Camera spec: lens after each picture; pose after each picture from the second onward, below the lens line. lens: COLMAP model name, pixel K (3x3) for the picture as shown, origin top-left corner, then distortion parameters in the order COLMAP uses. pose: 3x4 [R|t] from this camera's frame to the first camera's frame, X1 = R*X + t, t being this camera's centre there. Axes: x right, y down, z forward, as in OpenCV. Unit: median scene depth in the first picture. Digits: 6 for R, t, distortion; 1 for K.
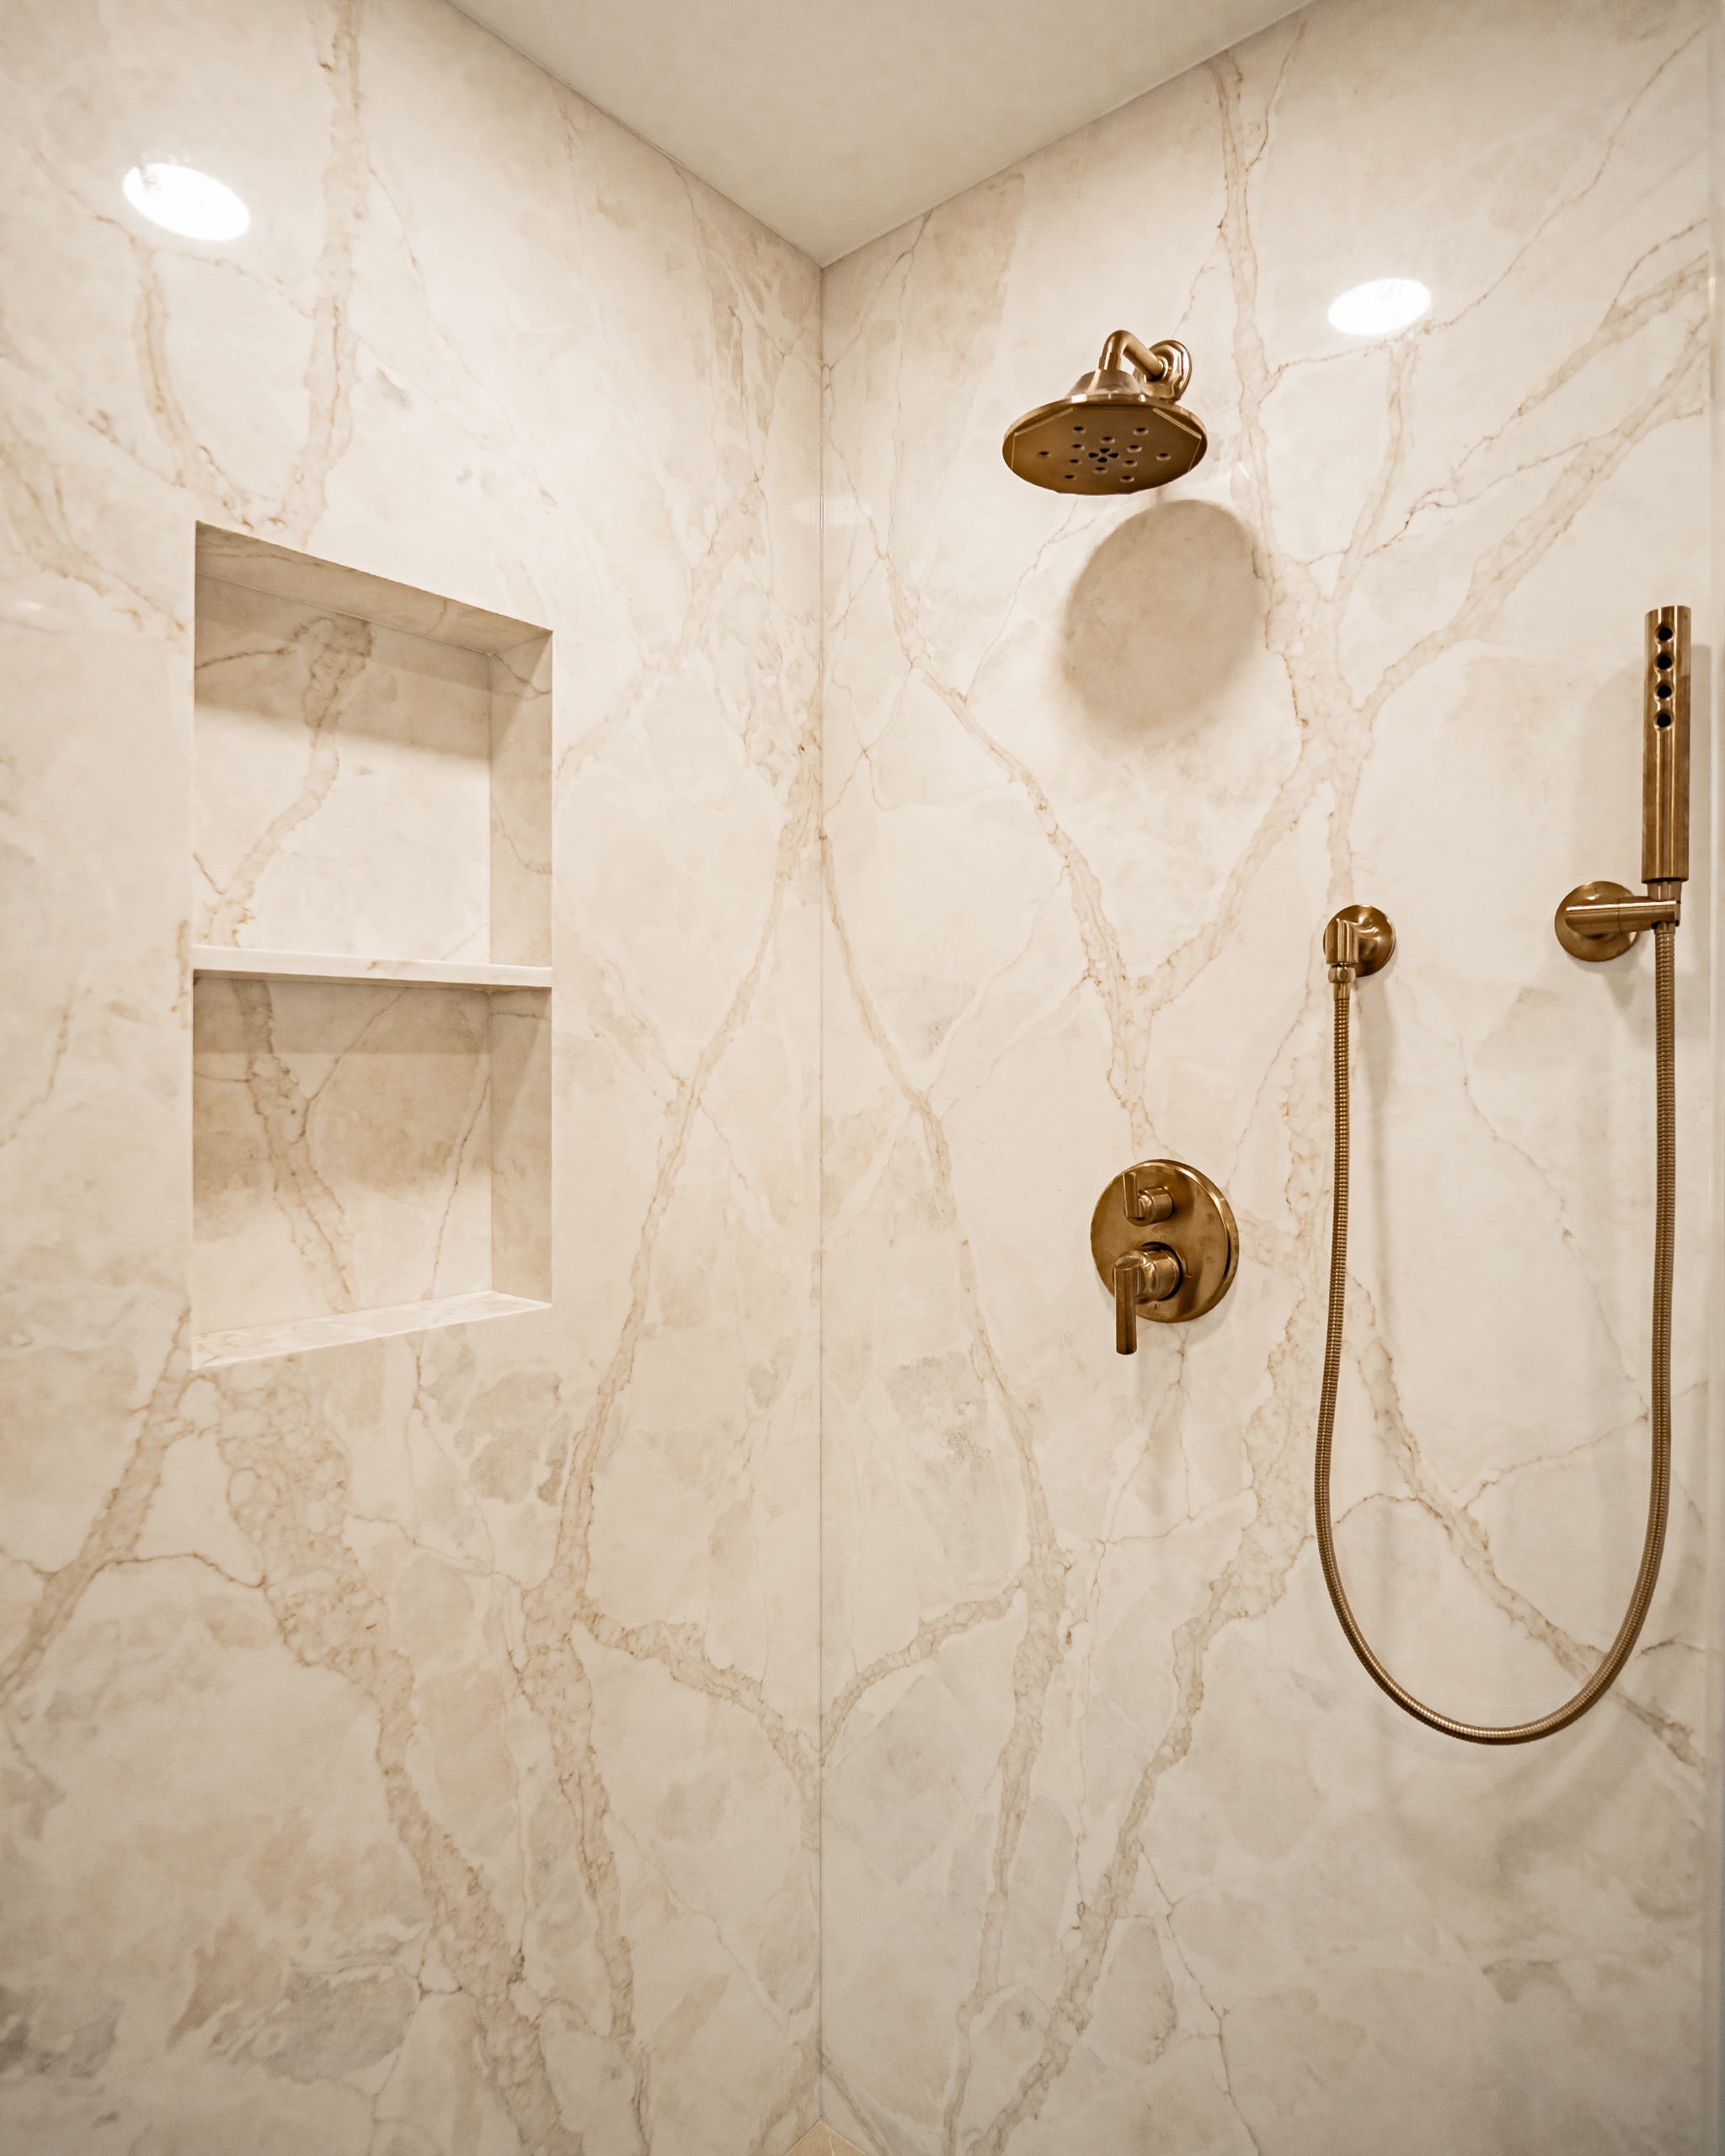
lens RADIAL K [[1233.2, 0, 862.0], [0, 1233.2, 1113.3], [0, 0, 1]] dist [-0.015962, 0.003084]
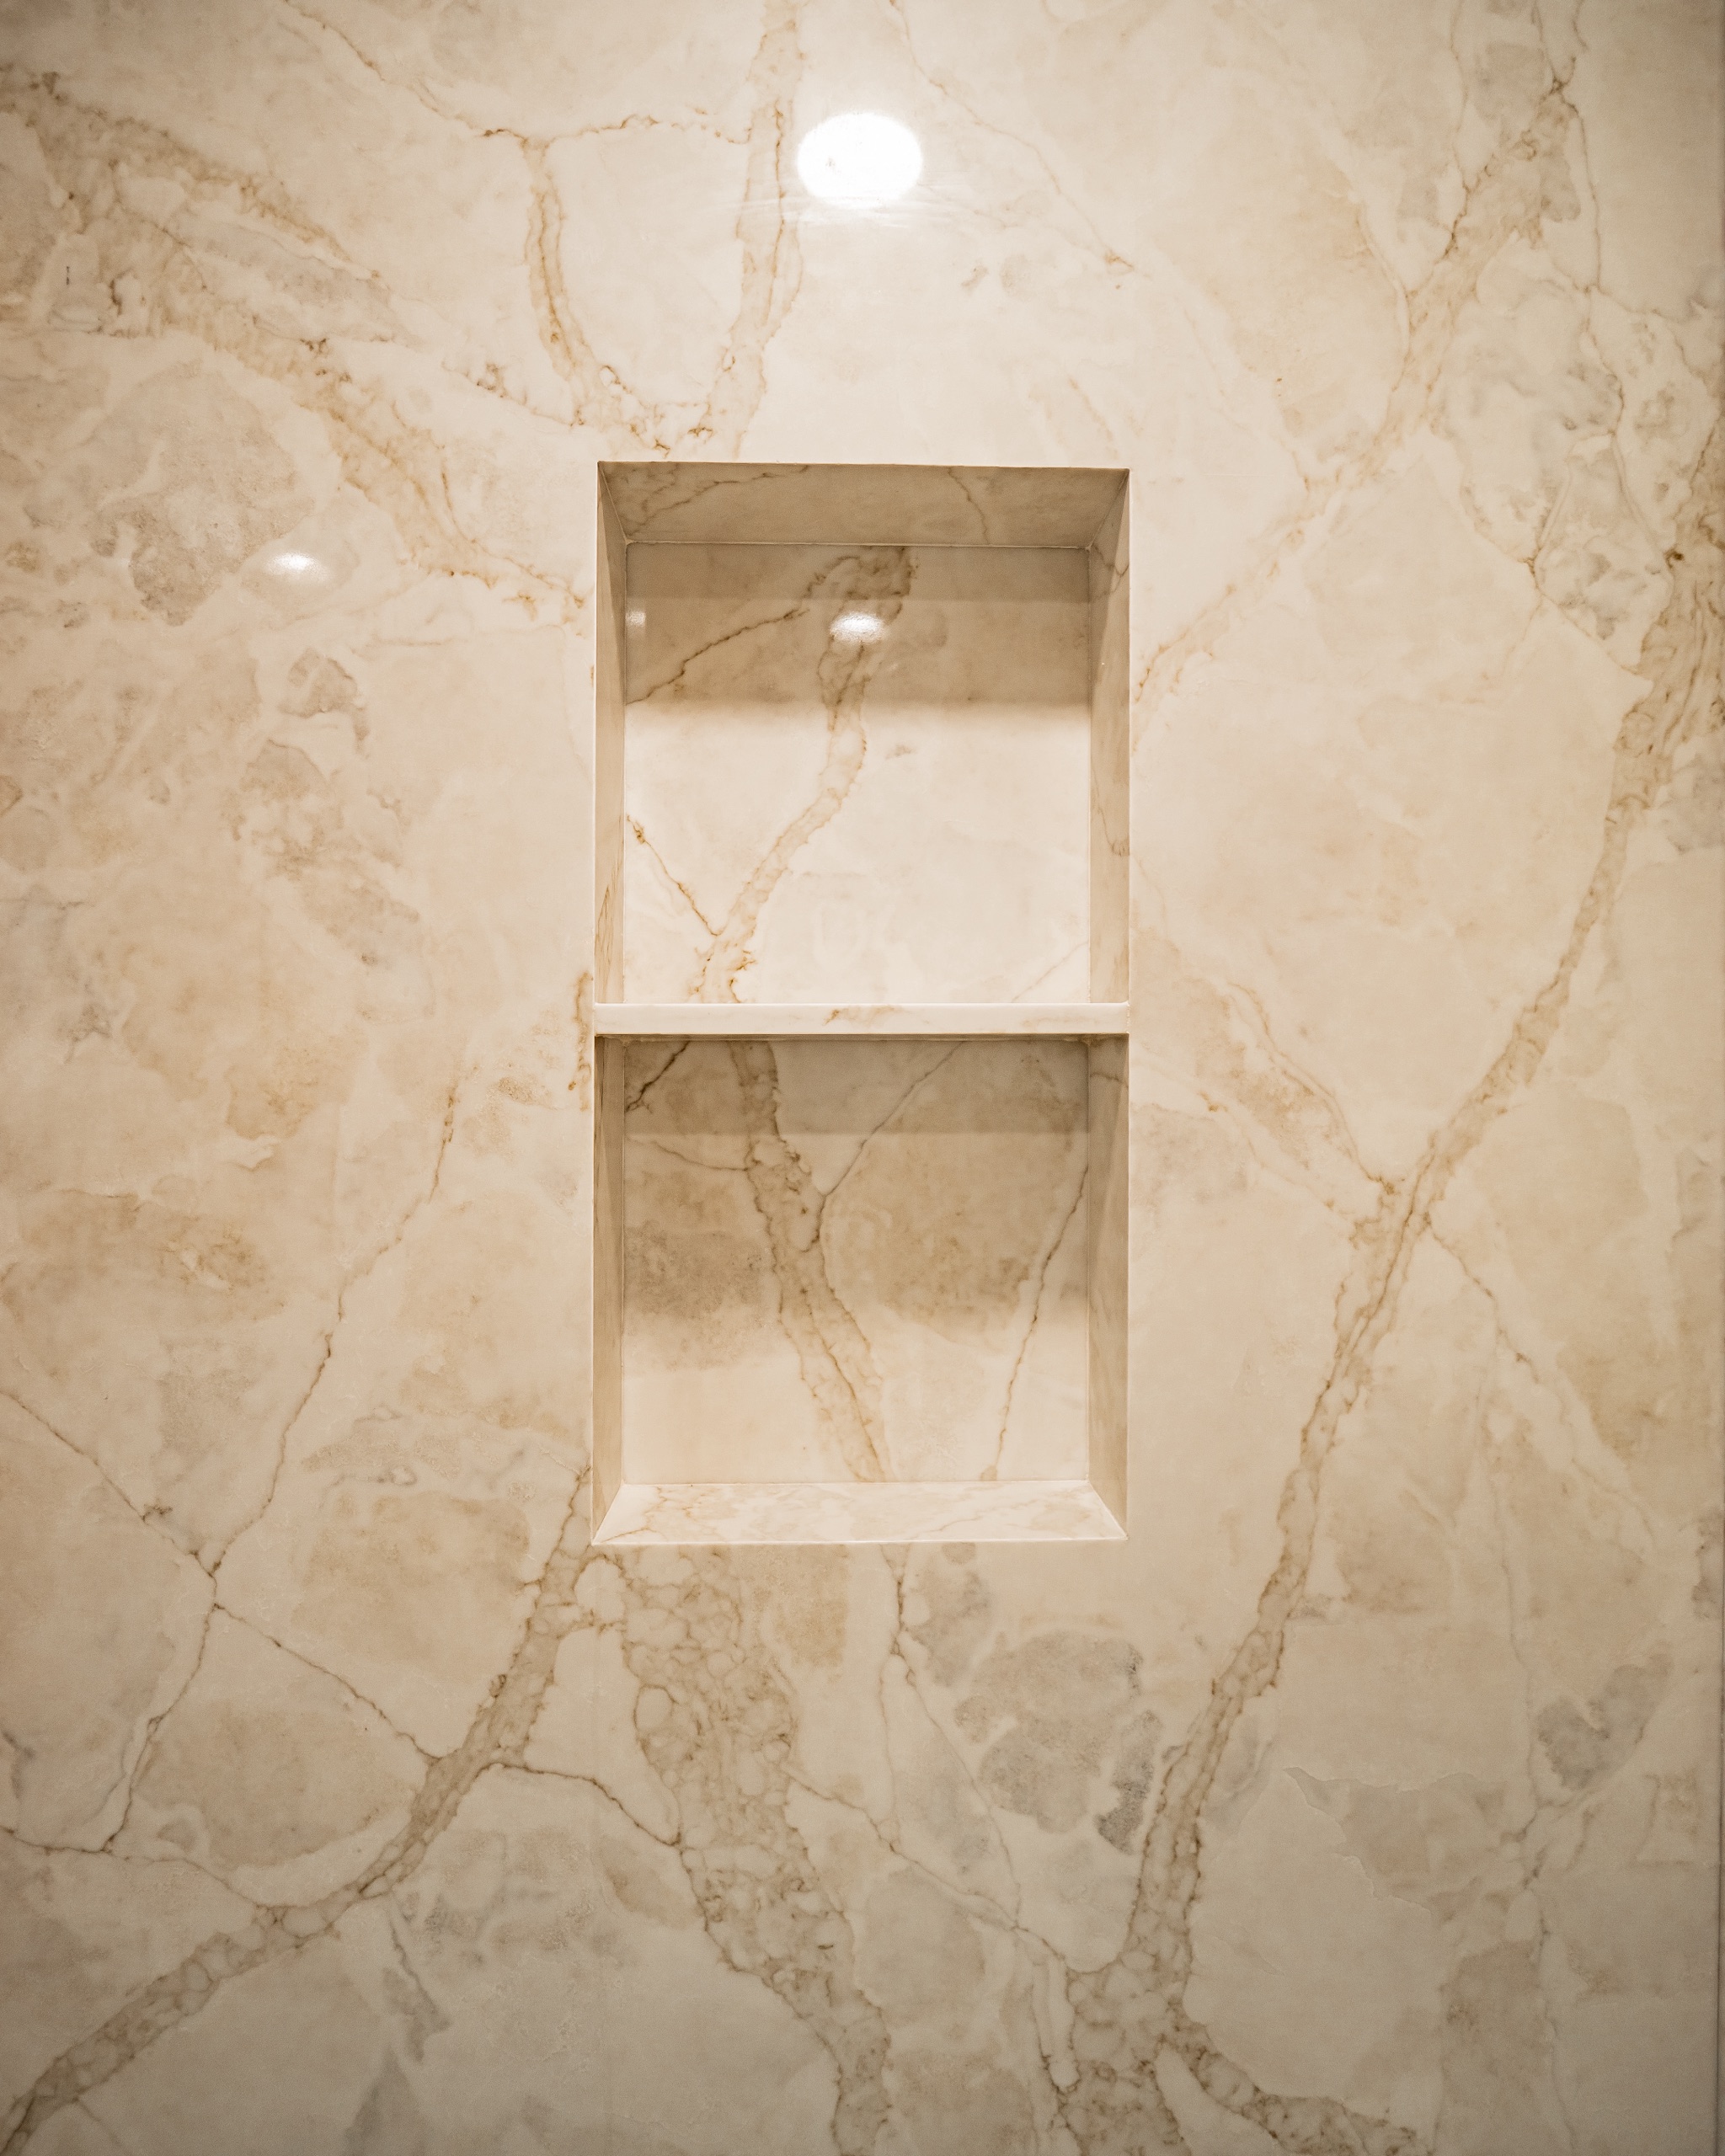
lens RADIAL K [[1233.2, 0, 862.0], [0, 1233.2, 1113.3], [0, 0, 1]] dist [-0.015962, 0.003084]
pose [[0.682770, 0.008814, -0.730580, 0.121258], [-0.028367, 0.999493, -0.014452, -0.051020], [0.730082, 0.030592, 0.682674, 0.494248]]
